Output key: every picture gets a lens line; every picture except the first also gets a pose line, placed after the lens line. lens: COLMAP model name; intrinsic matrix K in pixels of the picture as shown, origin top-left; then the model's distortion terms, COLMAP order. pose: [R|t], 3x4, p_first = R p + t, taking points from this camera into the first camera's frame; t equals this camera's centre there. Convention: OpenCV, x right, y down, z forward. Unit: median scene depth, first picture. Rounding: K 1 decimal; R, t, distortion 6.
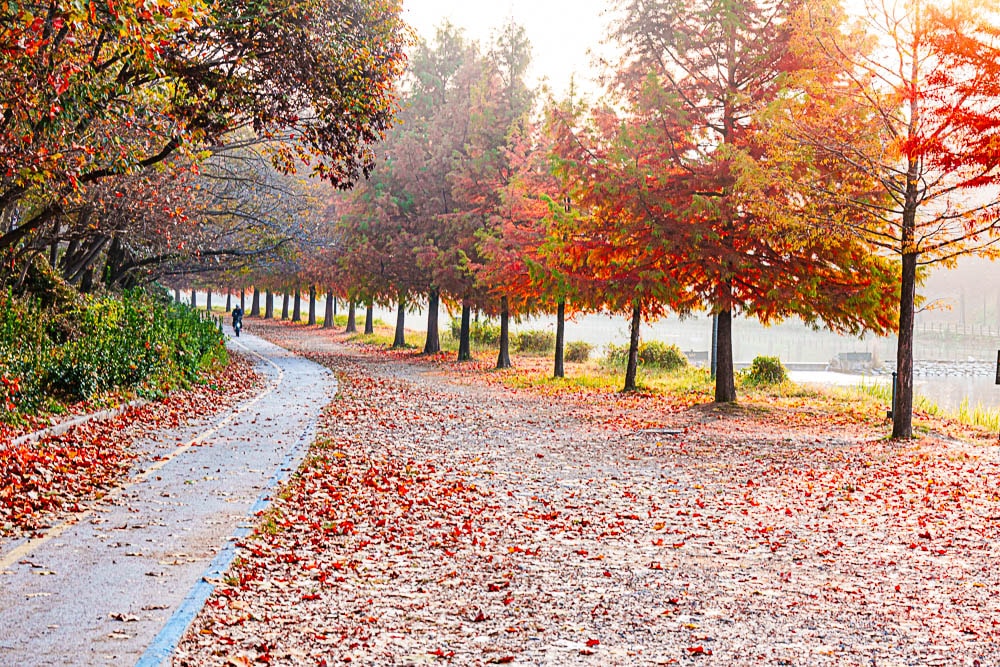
lens RADIAL K [[2011.2, 0, 500.0], [0, 2011.2, 334.1], [0, 0, 1]] dist [0.050426, 0.000000]
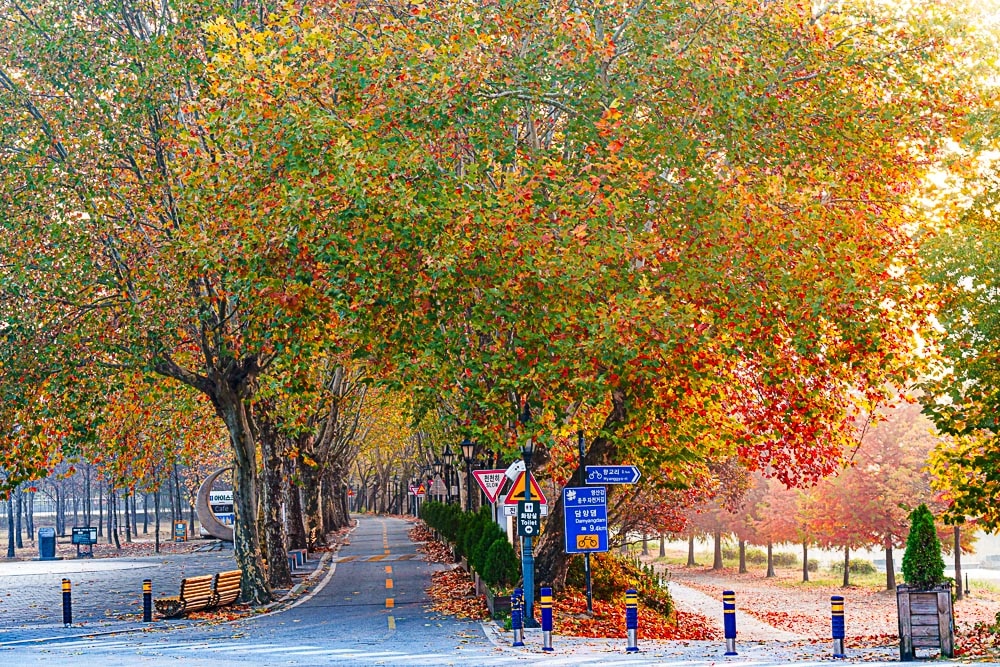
lens RADIAL K [[2011.2, 0, 500.0], [0, 2011.2, 333.2], [0, 0, 1]] dist [0.050426, 0.000000]
pose [[0.993628, -0.059934, -0.095455, -0.056794], [0.049719, 0.993122, -0.106007, -0.020925], [0.101152, 0.100585, 0.989773, -0.834204]]
